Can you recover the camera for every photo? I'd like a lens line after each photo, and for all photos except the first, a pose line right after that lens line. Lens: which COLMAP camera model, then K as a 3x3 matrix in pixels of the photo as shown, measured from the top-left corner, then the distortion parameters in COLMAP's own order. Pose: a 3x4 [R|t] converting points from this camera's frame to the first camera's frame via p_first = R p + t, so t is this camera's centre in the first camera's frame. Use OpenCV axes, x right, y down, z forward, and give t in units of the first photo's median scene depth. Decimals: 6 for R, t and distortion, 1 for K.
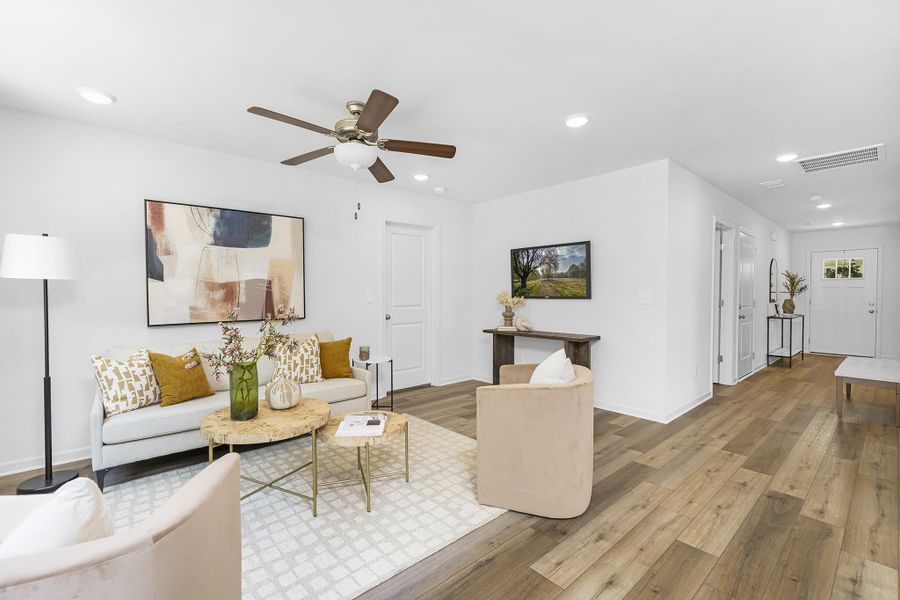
lens RADIAL K [[395.9, 0, 446.5], [0, 395.9, 300.3], [0, 0, 1]] dist [-0.004340, 0.000050]
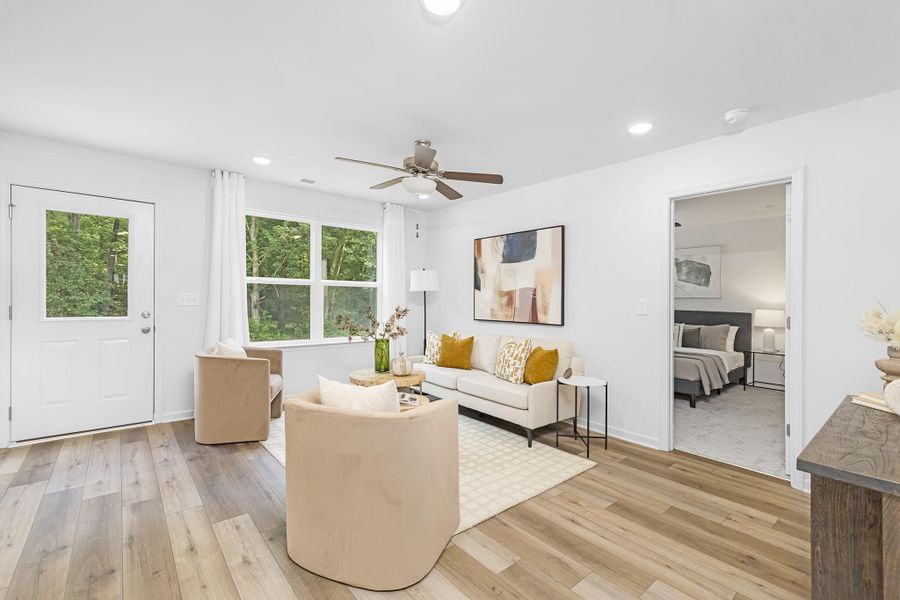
lens RADIAL K [[395.9, 0, 446.5], [0, 395.9, 300.3], [0, 0, 1]] dist [-0.004340, 0.000050]
pose [[-0.031748, 0.004263, -0.999487, 0.752553], [-0.035236, 0.999365, 0.005381, -0.014812], [0.998875, 0.035389, -0.031577, 0.860777]]
